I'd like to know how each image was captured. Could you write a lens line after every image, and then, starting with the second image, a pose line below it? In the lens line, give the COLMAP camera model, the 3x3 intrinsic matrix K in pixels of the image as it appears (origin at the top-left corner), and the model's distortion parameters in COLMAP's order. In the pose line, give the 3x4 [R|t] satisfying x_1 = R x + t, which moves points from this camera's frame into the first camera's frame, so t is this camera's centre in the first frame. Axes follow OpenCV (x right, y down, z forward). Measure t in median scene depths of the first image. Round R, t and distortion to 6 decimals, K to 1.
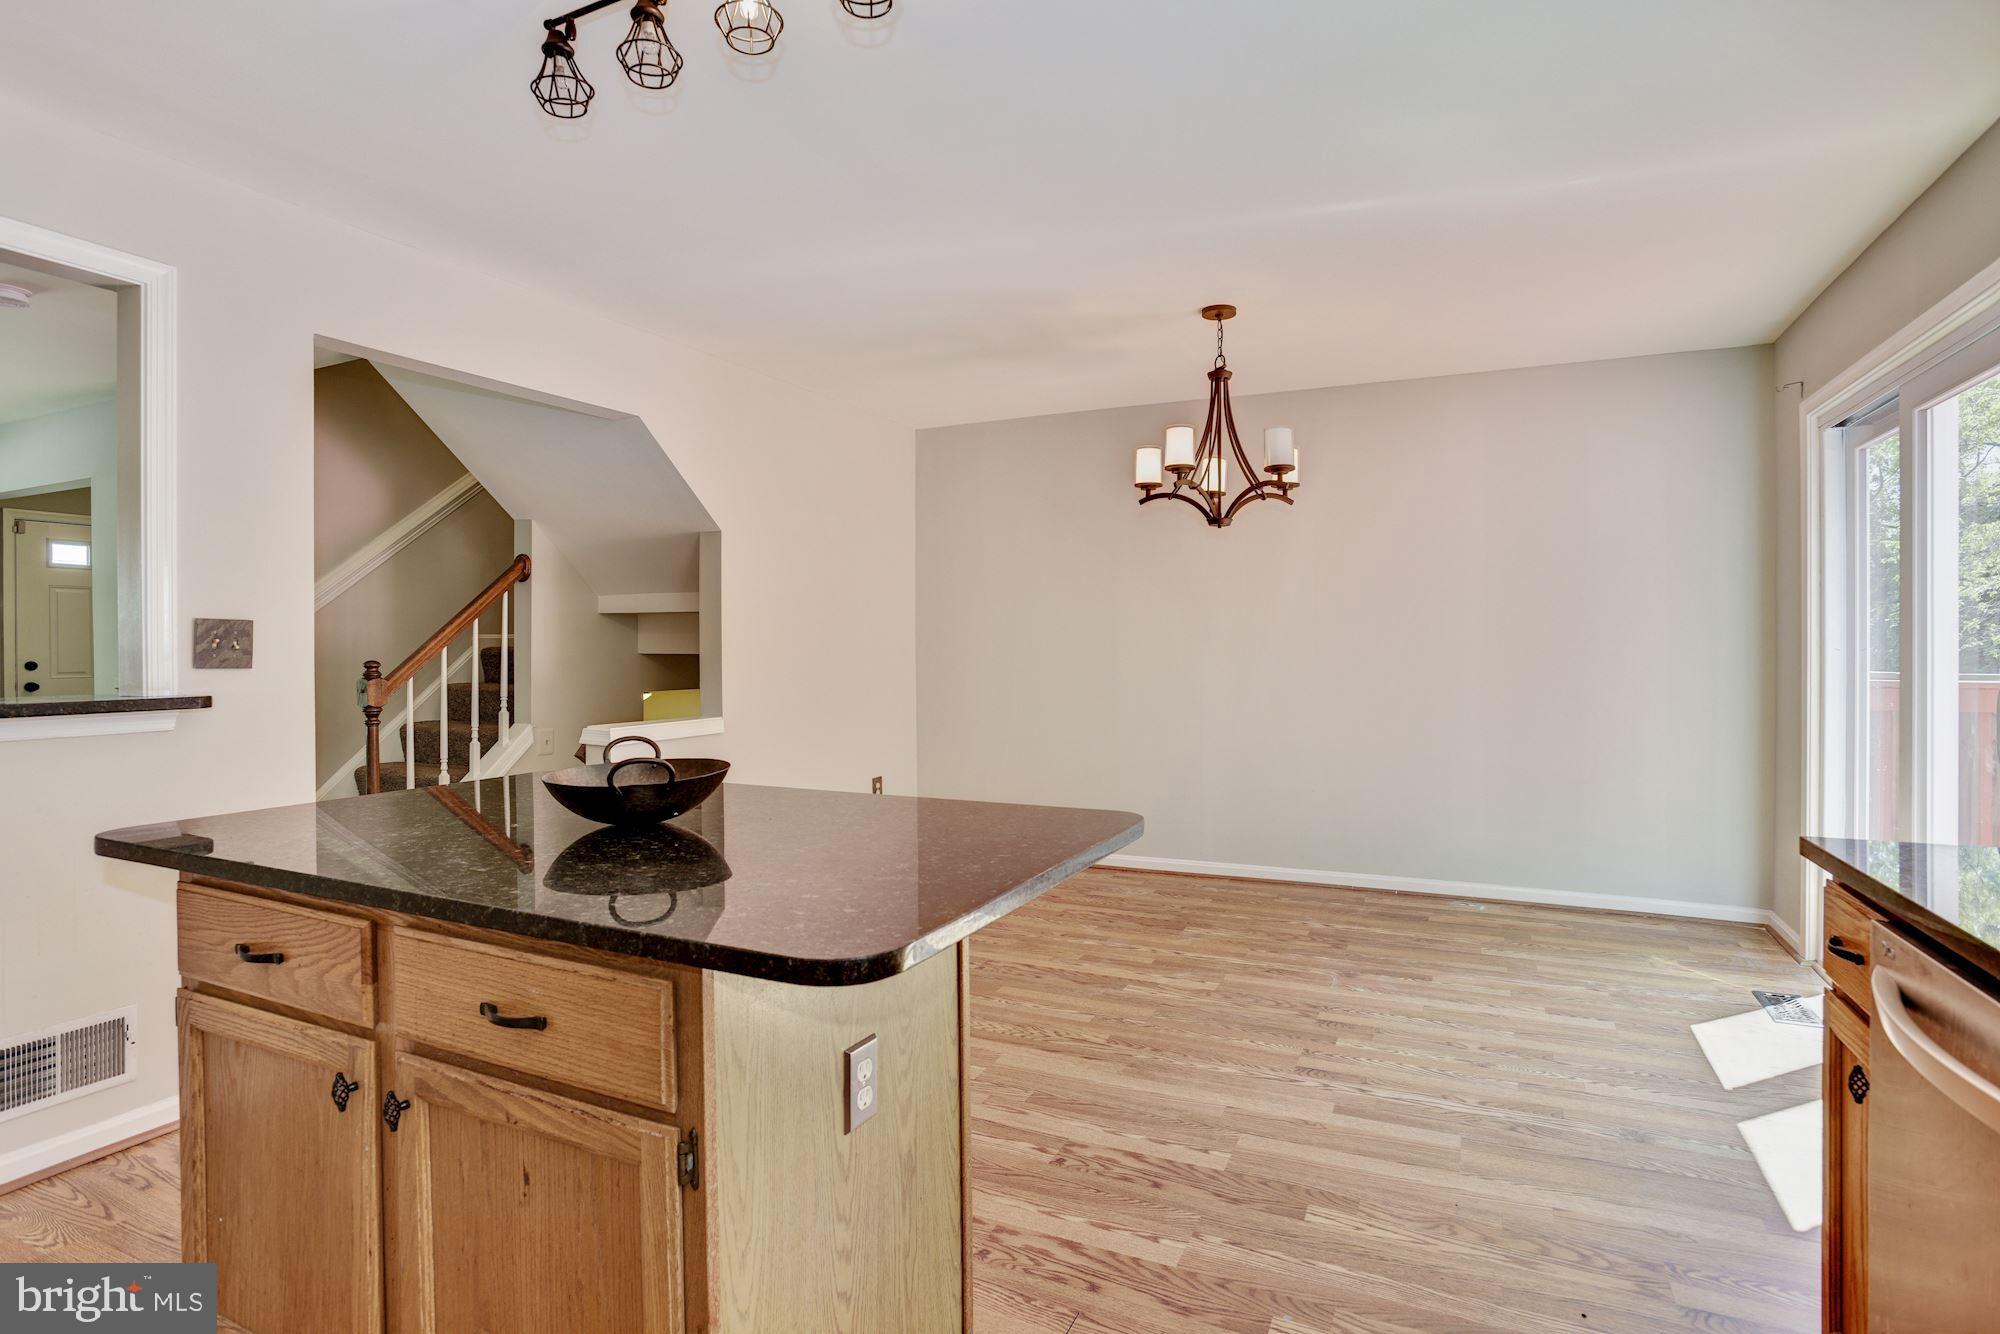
lens RADIAL K [[959.6, 0, 1061.5], [0, 959.6, 656.6], [0, 0, 1]] dist [-0.026043, 0.000138]
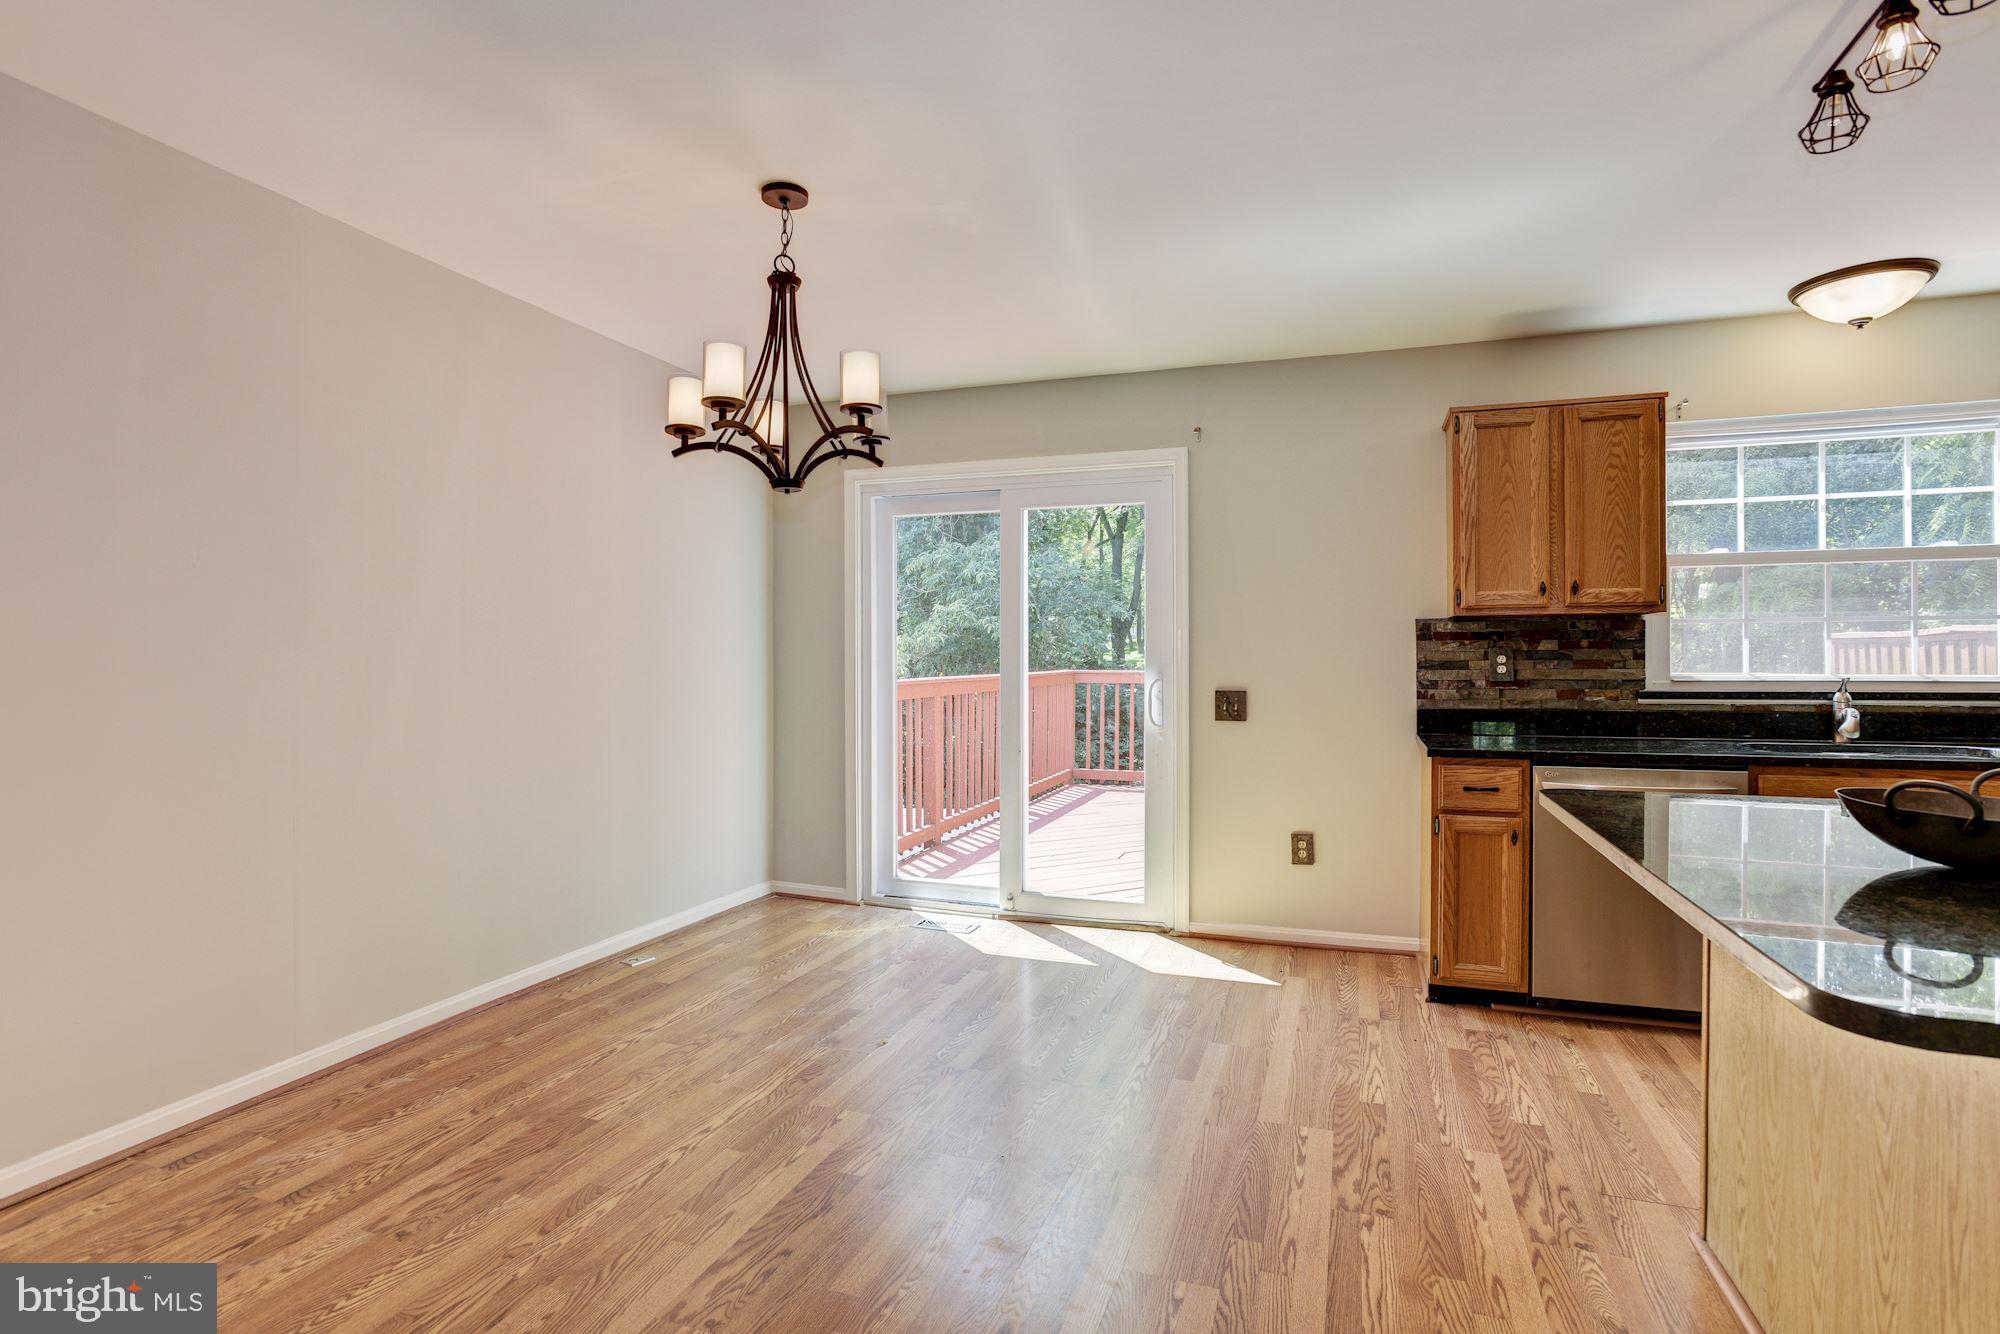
lens RADIAL K [[1021.4, 0, 942.1], [0, 1021.4, 653.8], [0, 0, 1]] dist [-0.049781, 0.021755]
pose [[-0.038842, 0.007071, 0.999220, -0.797416], [0.011054, 0.999917, -0.006647, -0.009953], [-0.999184, 0.010788, -0.038917, 1.210062]]
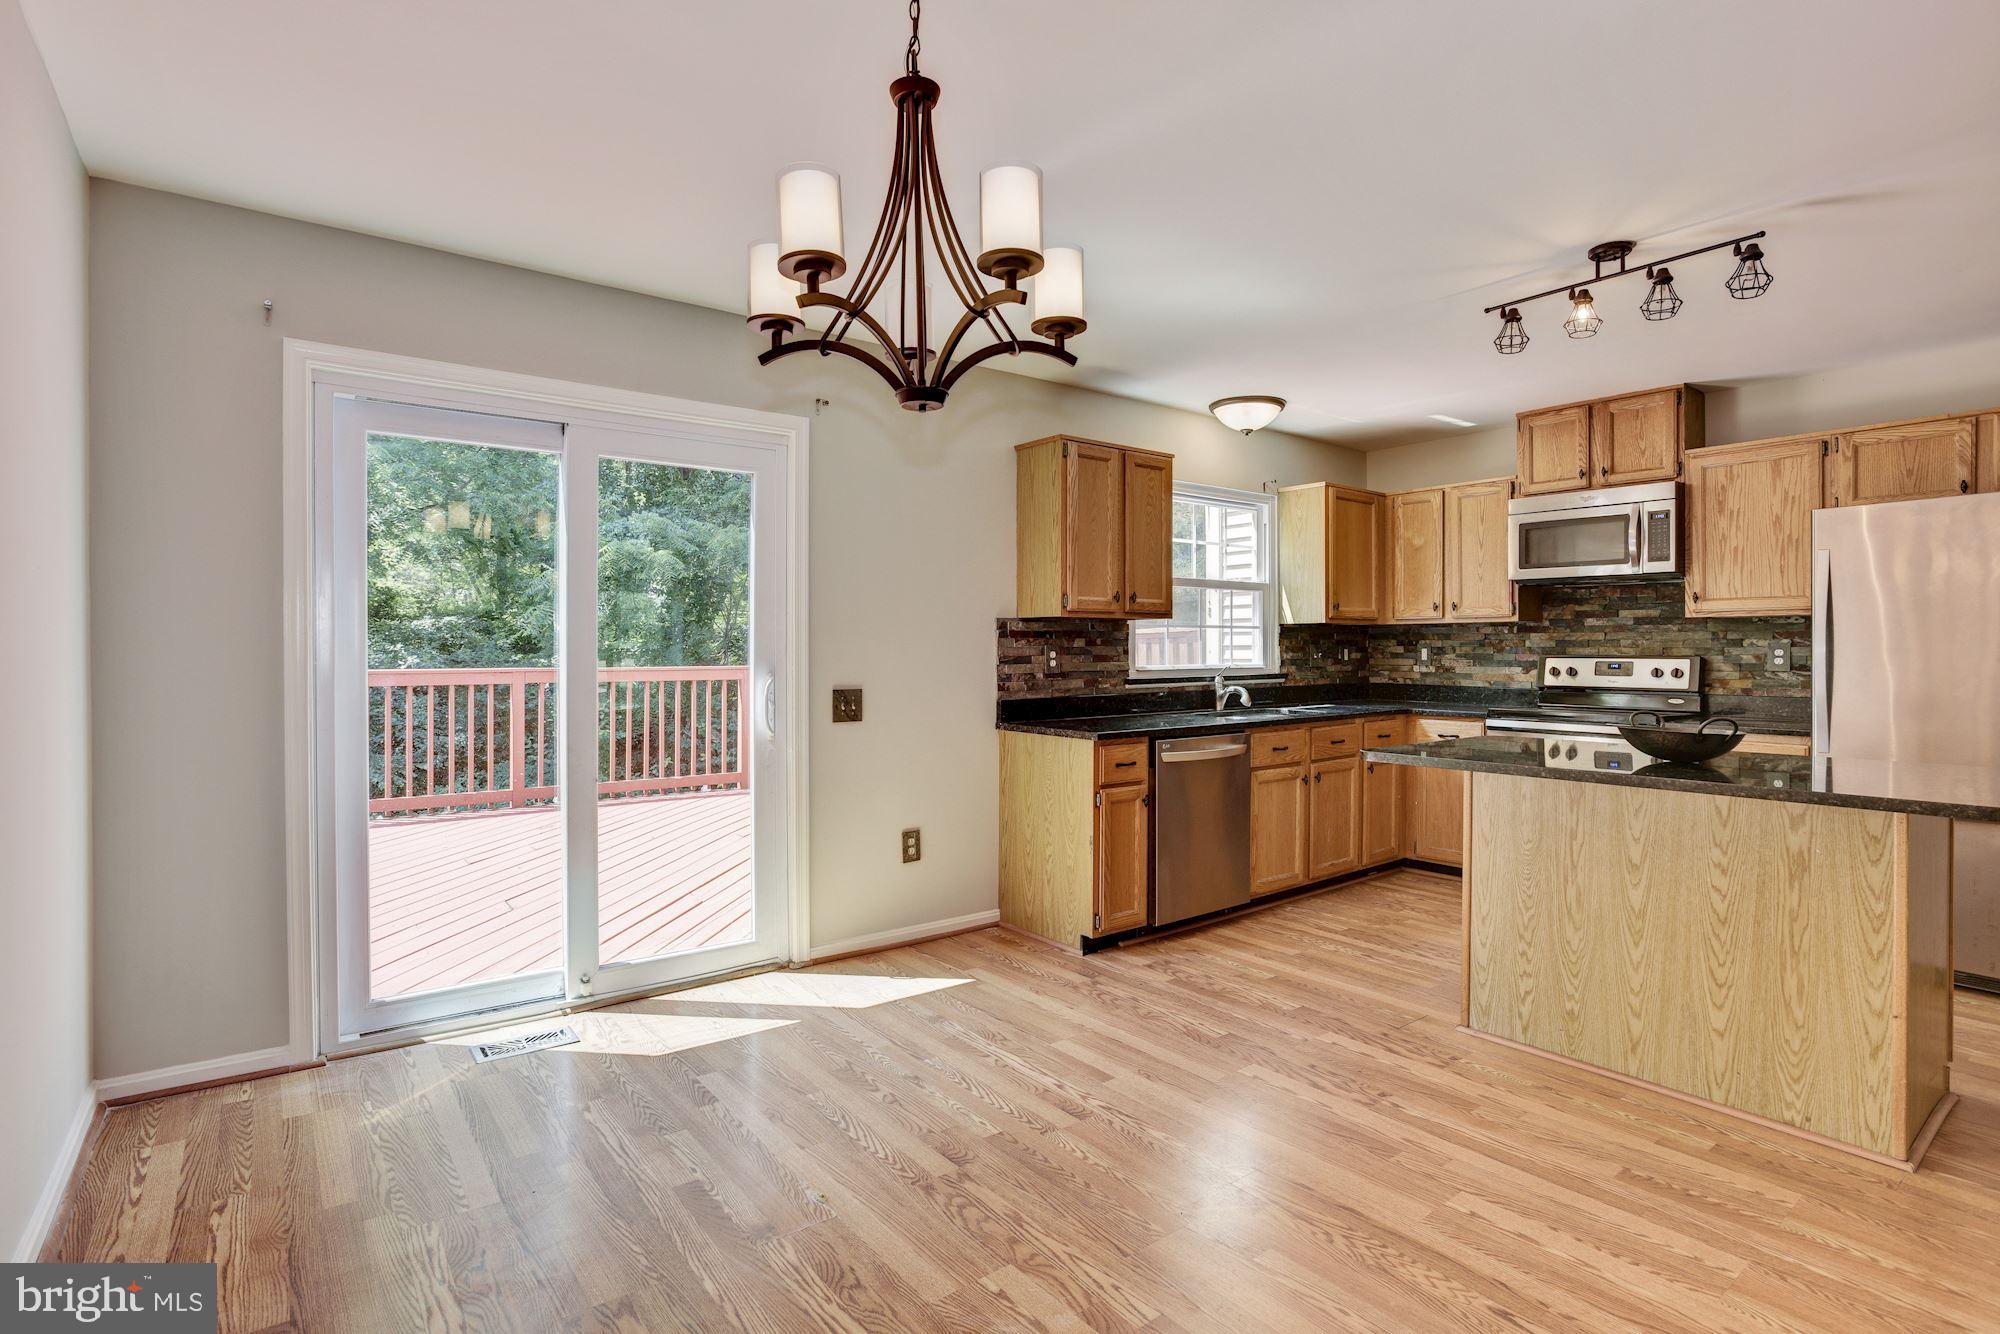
lens RADIAL K [[1027.4, 0, 1053.4], [0, 1027.4, 655.6], [0, 0, 1]] dist [-0.061534, 0.042081]
pose [[-0.893844, 0.001972, 0.448374, -0.163969], [0.008352, 0.999890, 0.012252, -0.022380], [-0.448300, 0.014696, -0.893762, 1.890406]]
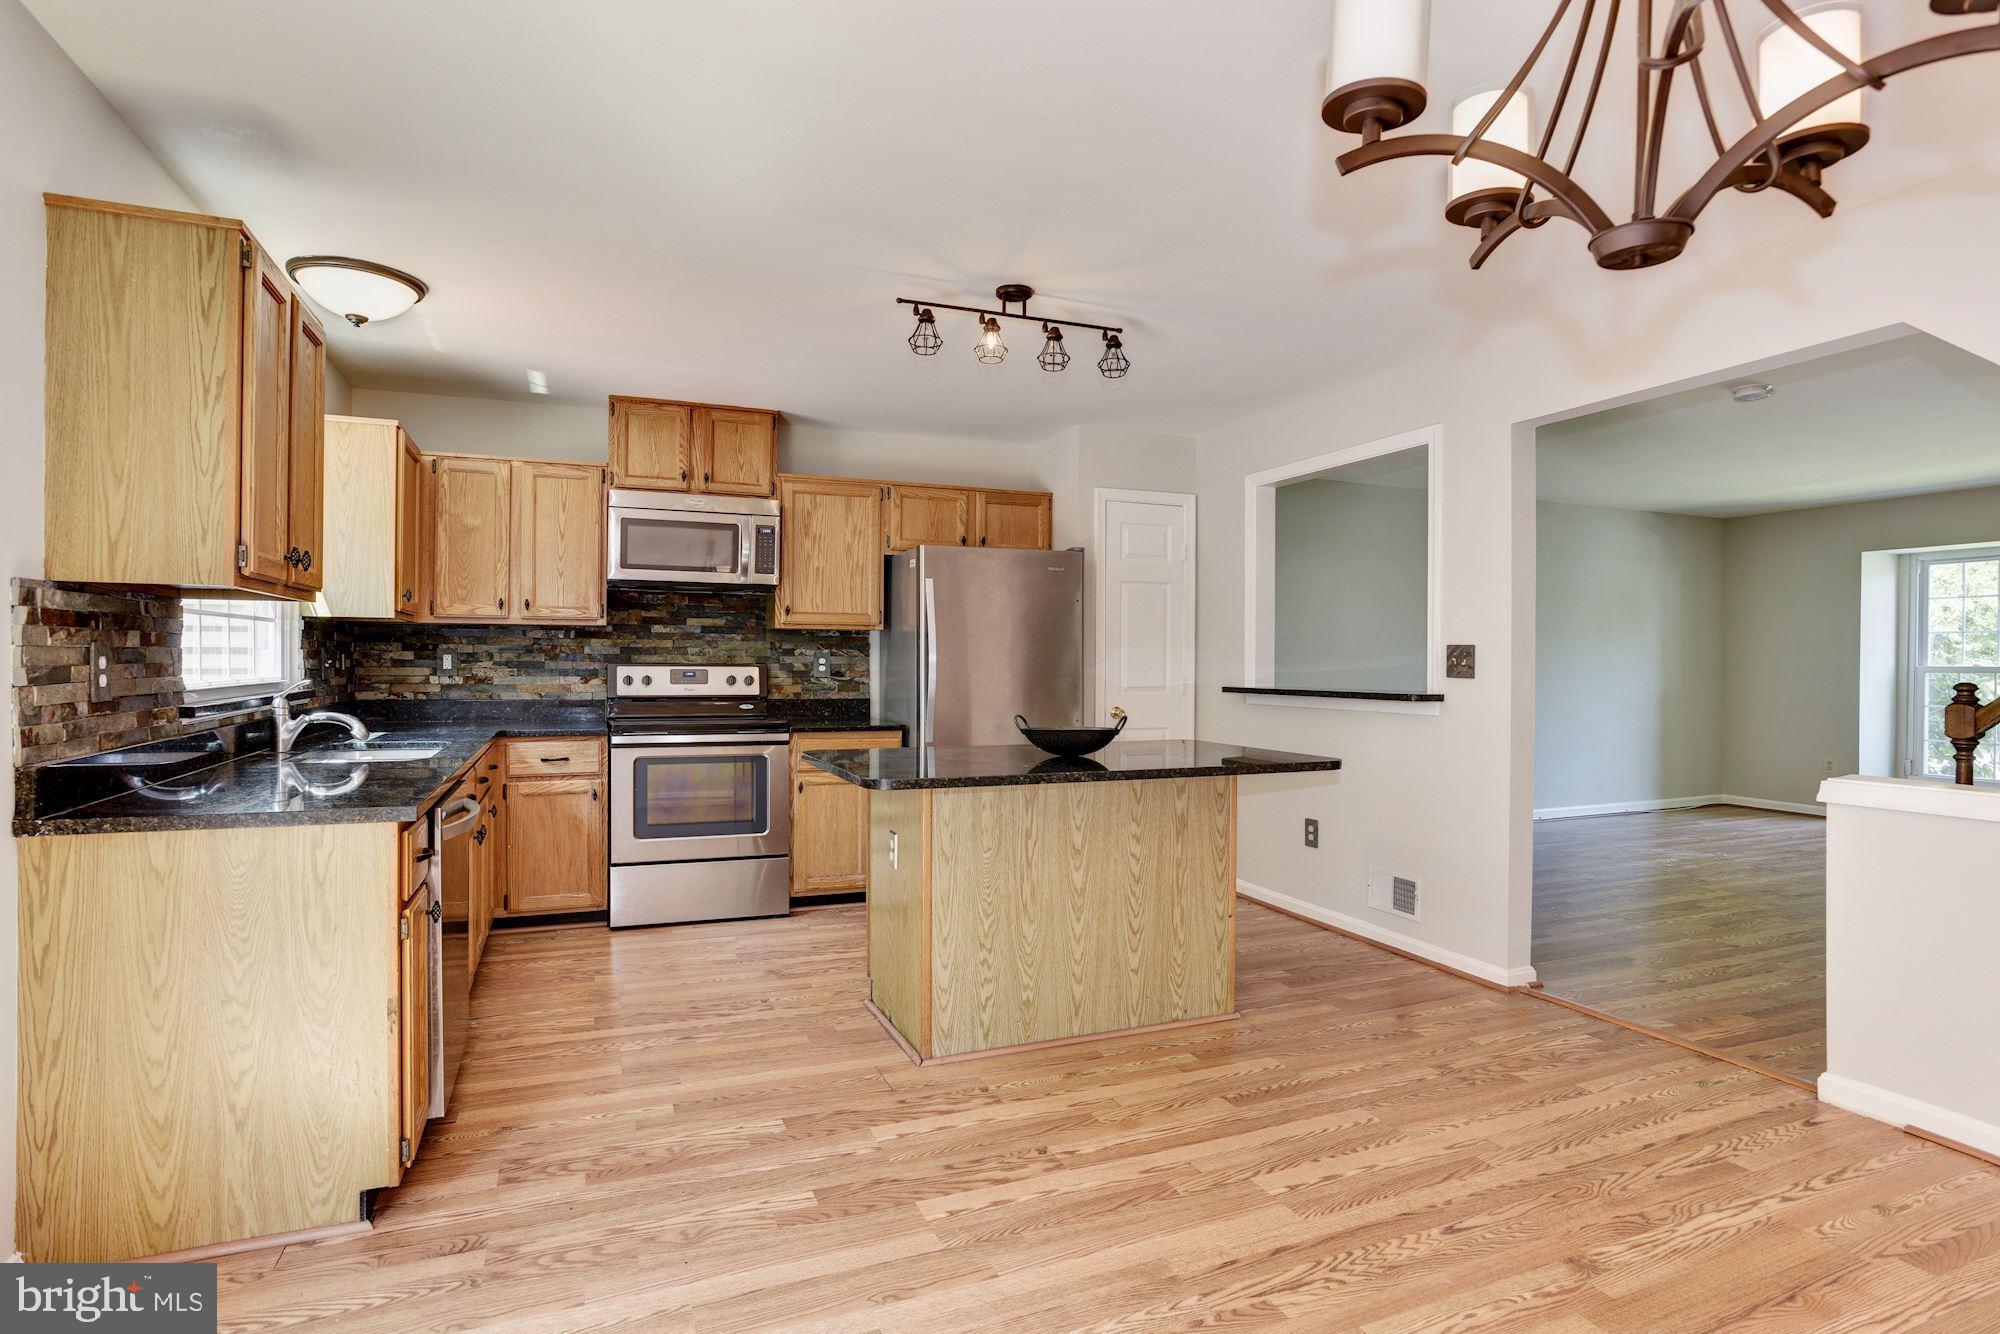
lens RADIAL K [[986.9, 0, 1000.0], [0, 986.9, 667.0], [0, 0, 1]] dist [-0.061831, 0.040173]
pose [[-0.686688, 0.004412, -0.726938, 0.672952], [-0.010660, 0.999813, 0.016138, -0.019538], [0.726874, 0.018831, -0.686513, 1.405438]]
